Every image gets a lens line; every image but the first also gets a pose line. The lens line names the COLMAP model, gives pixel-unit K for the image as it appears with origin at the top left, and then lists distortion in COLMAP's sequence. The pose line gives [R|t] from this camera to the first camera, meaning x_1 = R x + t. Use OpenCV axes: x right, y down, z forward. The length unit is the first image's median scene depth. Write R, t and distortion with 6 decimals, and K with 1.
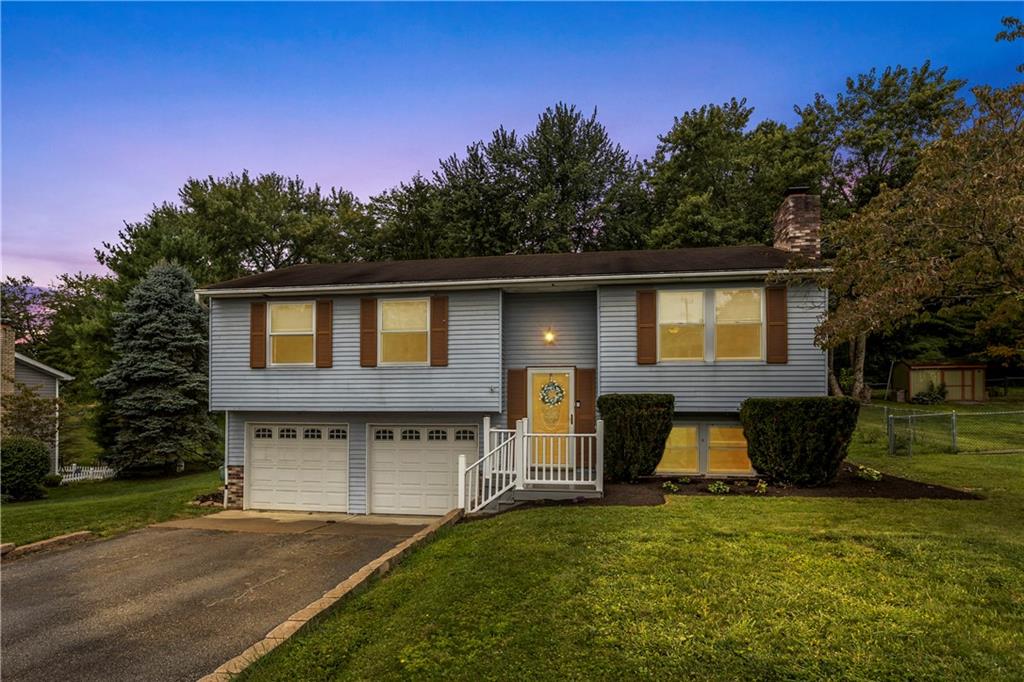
lens RADIAL K [[505.1, 0, 484.6], [0, 505.1, 360.3], [0, 0, 1]] dist [-0.005827, -0.000859]
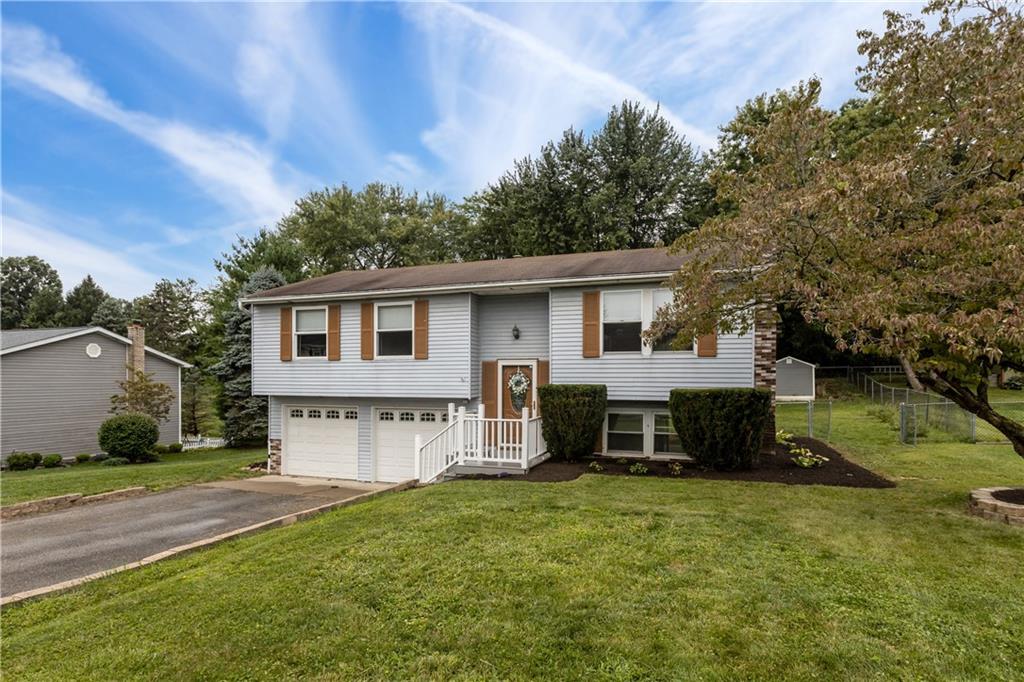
lens RADIAL K [[471.9, 0, 512.9], [0, 471.9, 349.9], [0, 0, 1]] dist [-0.002027, 0.000132]
pose [[0.988756, -0.006799, -0.149382, 0.265923], [0.008658, 0.999893, 0.011797, -0.019736], [0.149286, -0.012958, 0.988709, -0.056233]]
